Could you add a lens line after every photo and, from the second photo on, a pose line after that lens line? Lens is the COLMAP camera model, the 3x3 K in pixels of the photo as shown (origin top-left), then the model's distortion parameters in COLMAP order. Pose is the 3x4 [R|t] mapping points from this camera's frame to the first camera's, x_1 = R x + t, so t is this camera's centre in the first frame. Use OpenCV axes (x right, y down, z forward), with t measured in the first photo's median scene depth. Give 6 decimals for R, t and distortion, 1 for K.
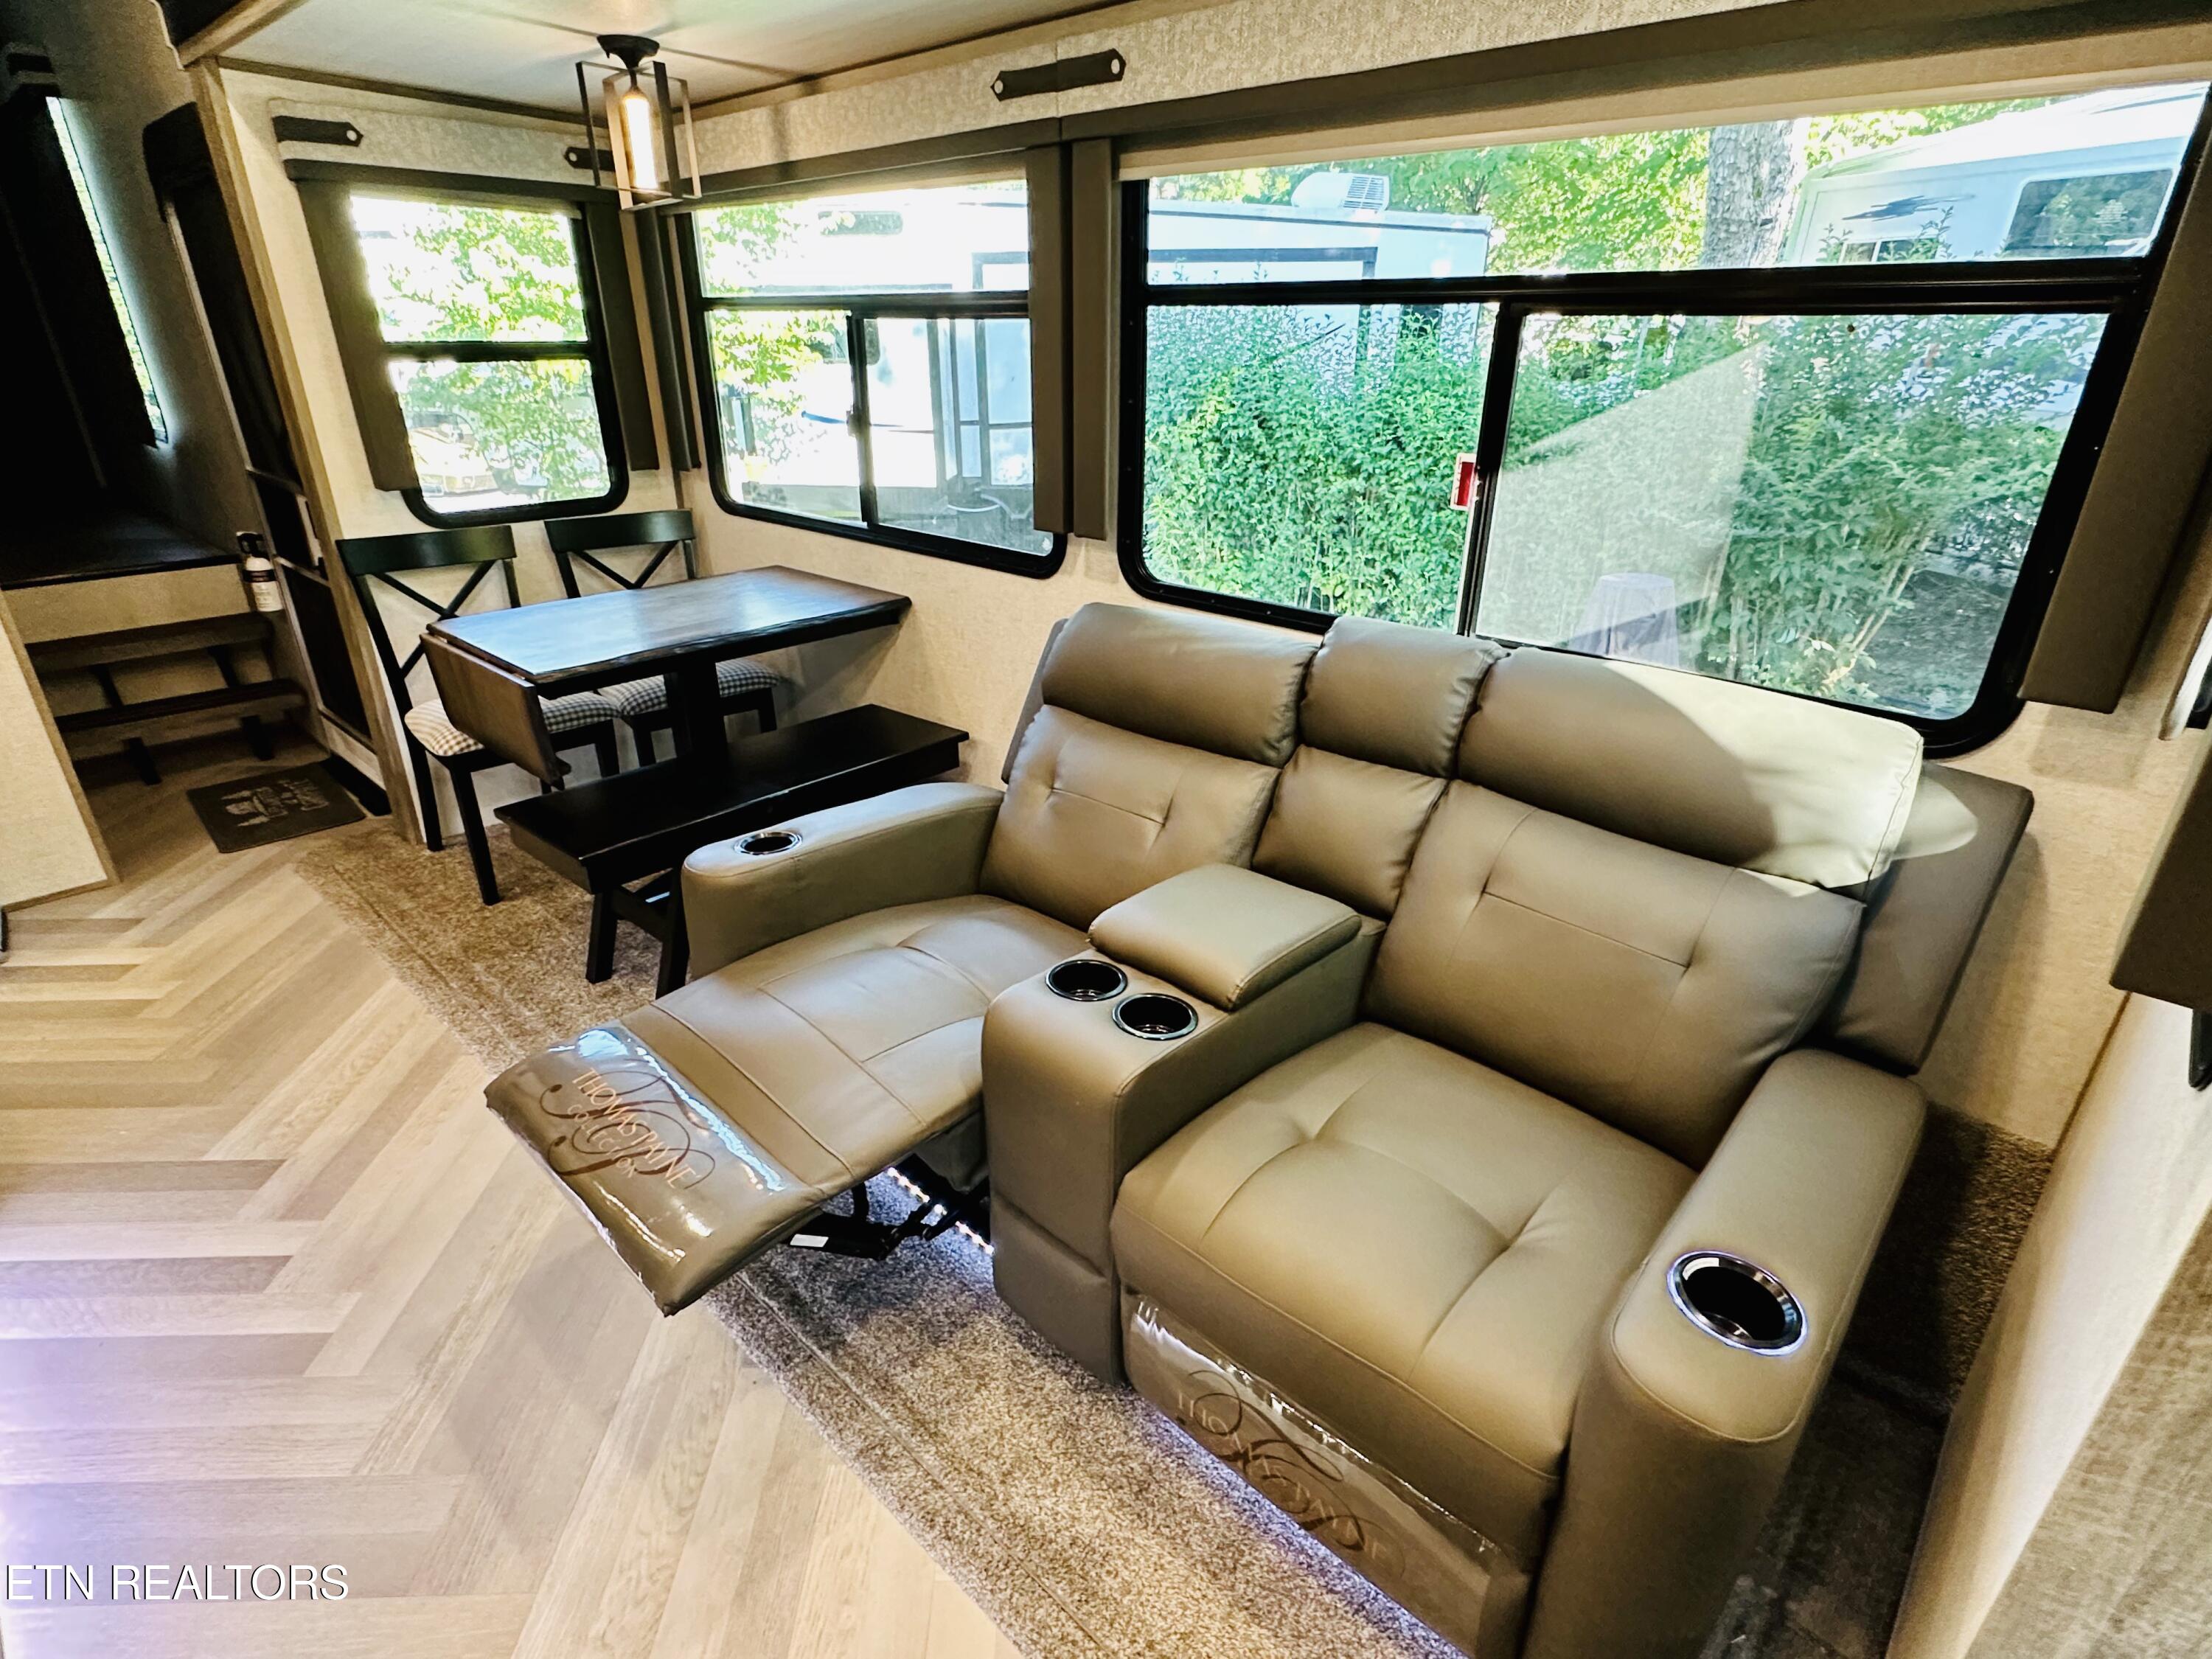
lens RADIAL K [[1082.0, 0, 1109.1], [0, 1082.0, 838.8], [0, 0, 1]] dist [0.000431, -0.000098]
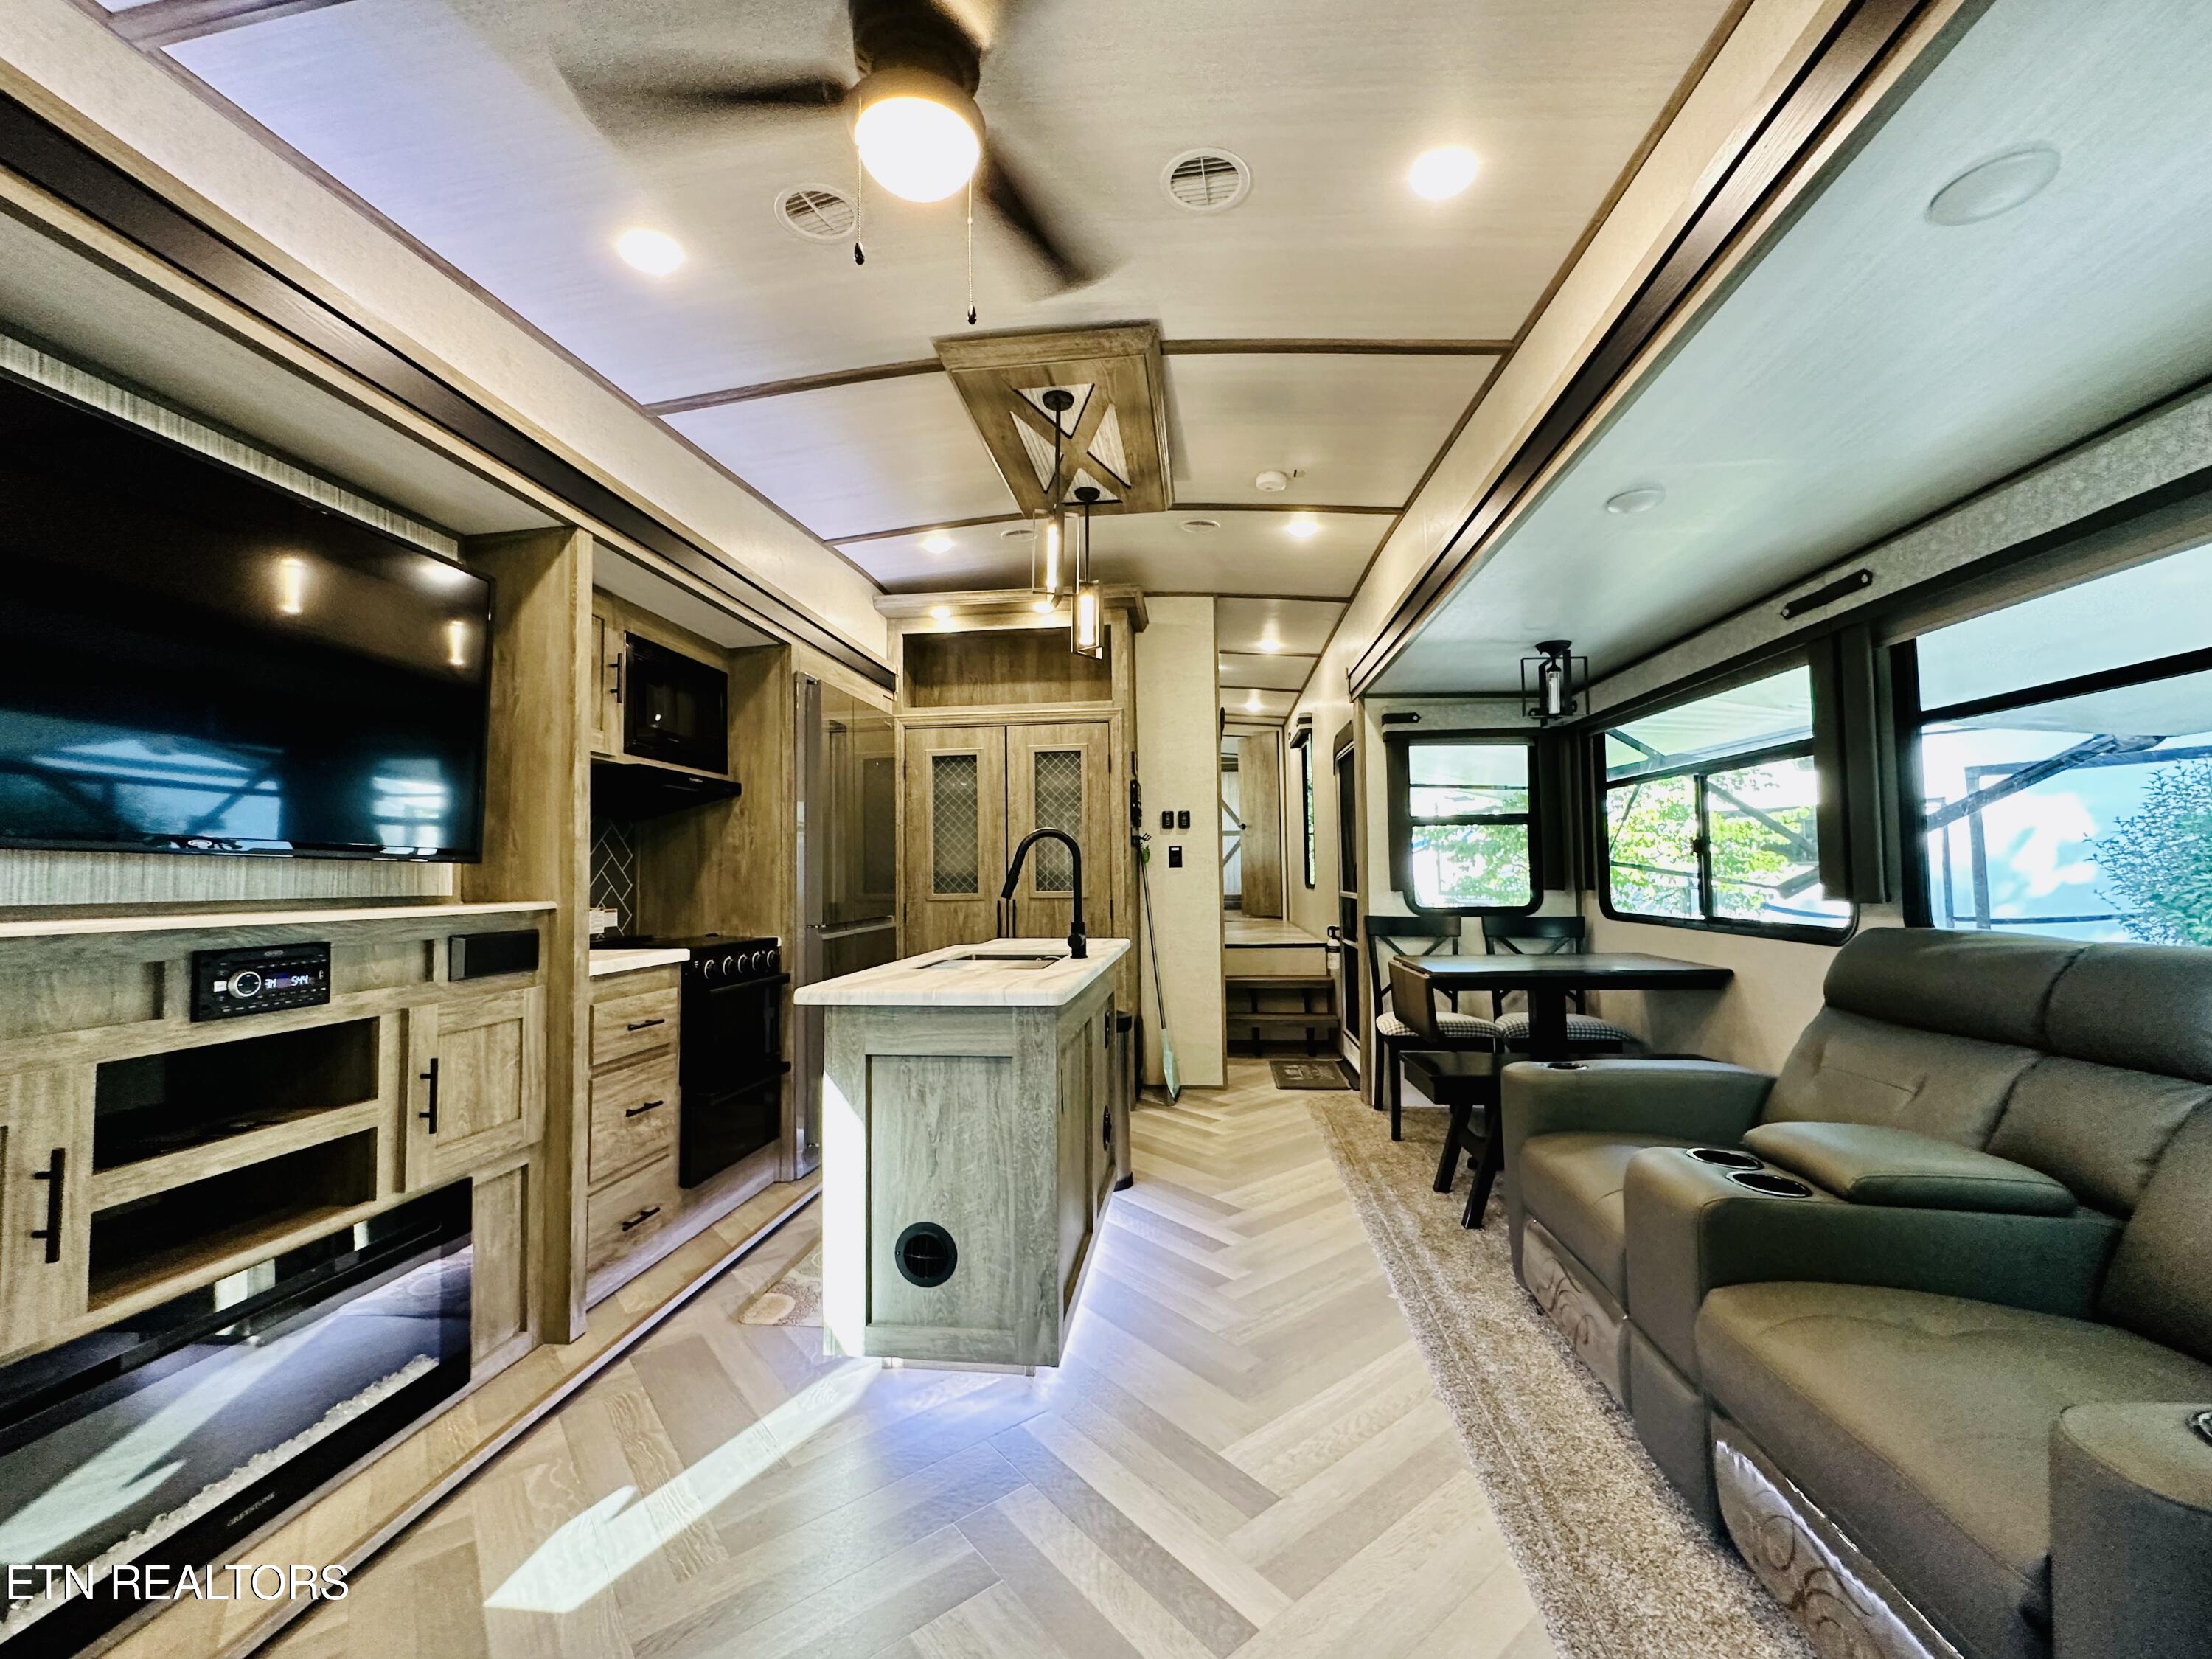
lens RADIAL K [[886.9, 0, 1100.7], [0, 886.9, 835.8], [0, 0, 1]] dist [-0.008878, 0.000250]
pose [[0.586407, -0.053478, -0.808249, 0.267586], [-0.328255, 0.896525, -0.297477, 0.220939], [0.740524, 0.439754, 0.508174, -0.160568]]
